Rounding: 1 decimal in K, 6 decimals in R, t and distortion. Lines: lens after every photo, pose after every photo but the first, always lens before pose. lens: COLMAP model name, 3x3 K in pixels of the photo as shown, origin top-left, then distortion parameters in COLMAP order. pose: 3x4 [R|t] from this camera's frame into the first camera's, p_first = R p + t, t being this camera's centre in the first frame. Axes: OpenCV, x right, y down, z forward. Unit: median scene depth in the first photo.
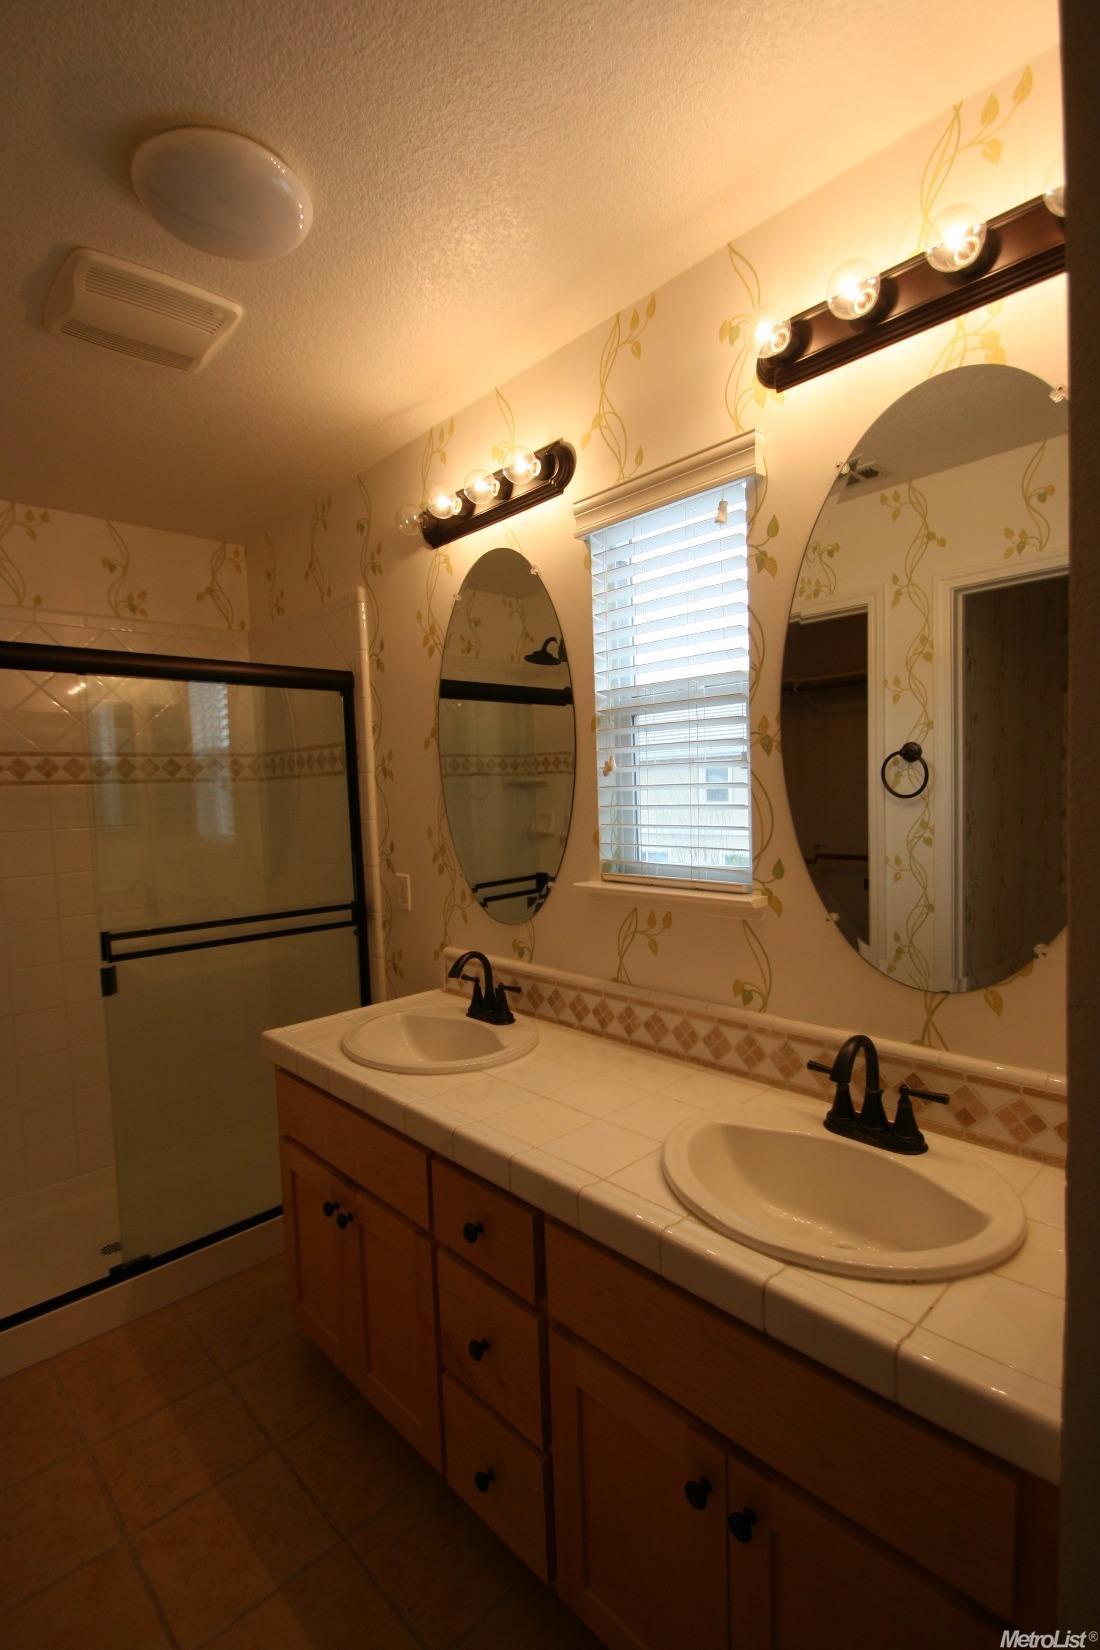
lens RADIAL K [[771.5, 0, 556.3], [0, 771.5, 827.9], [0, 0, 1]] dist [-0.005991, -0.000679]
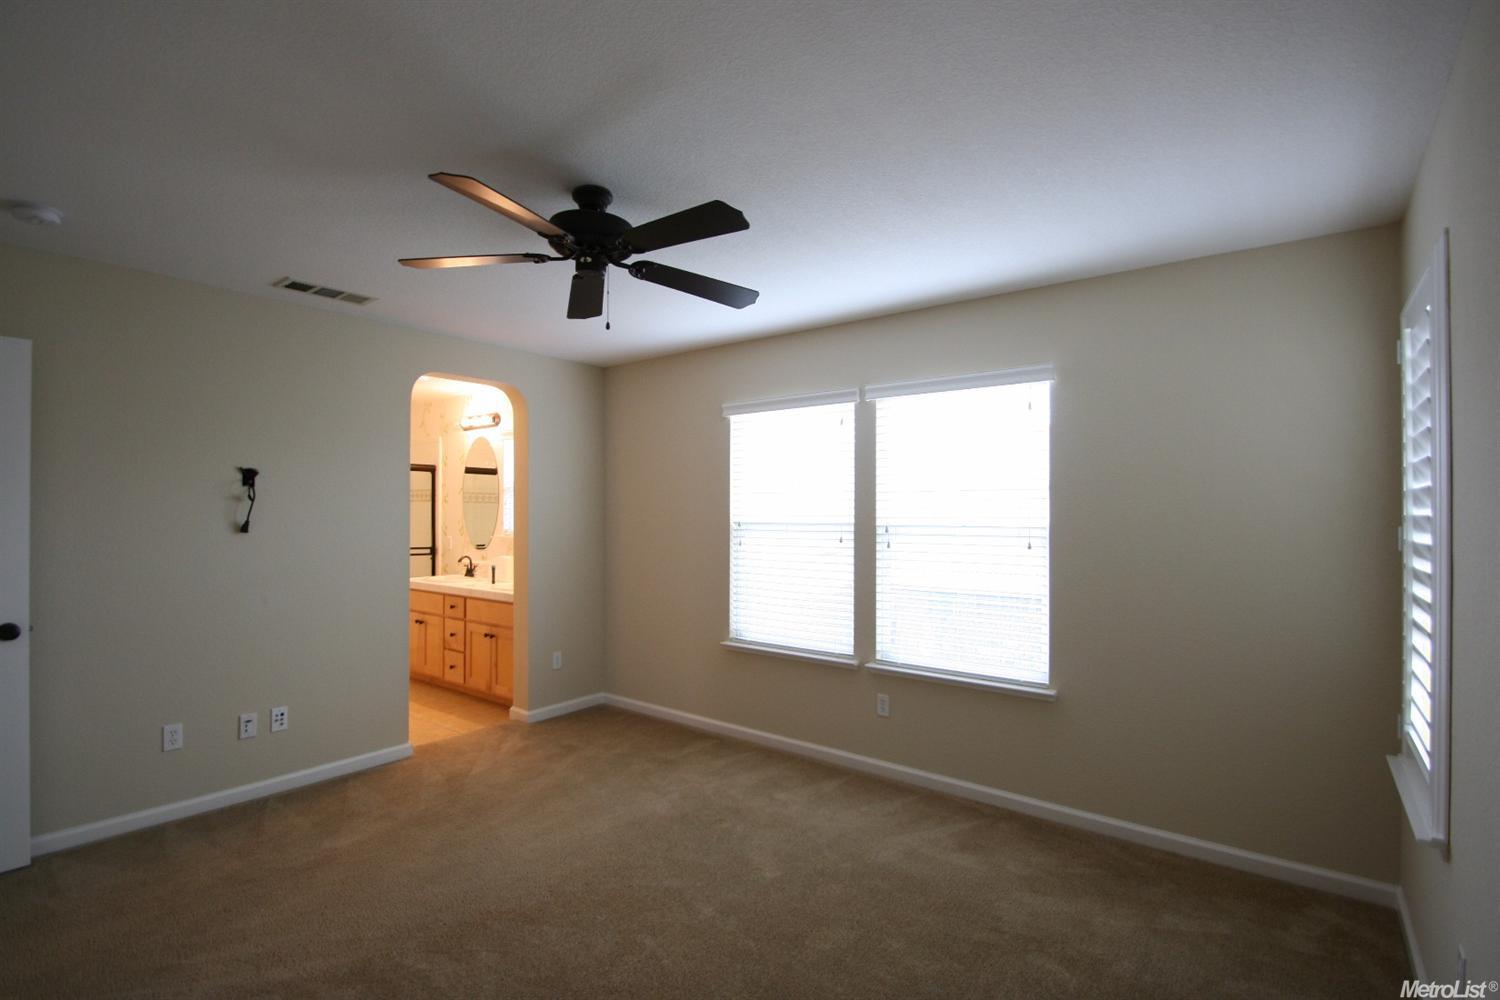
lens RADIAL K [[701.4, 0, 739.4], [0, 701.4, 503.7], [0, 0, 1]] dist [-0.005991, -0.000679]
pose [[0.989749, 0.041545, 0.136644, 0.541430], [-0.032801, 0.997305, -0.065634, 0.078163], [-0.139003, 0.060479, 0.988443, -1.852363]]
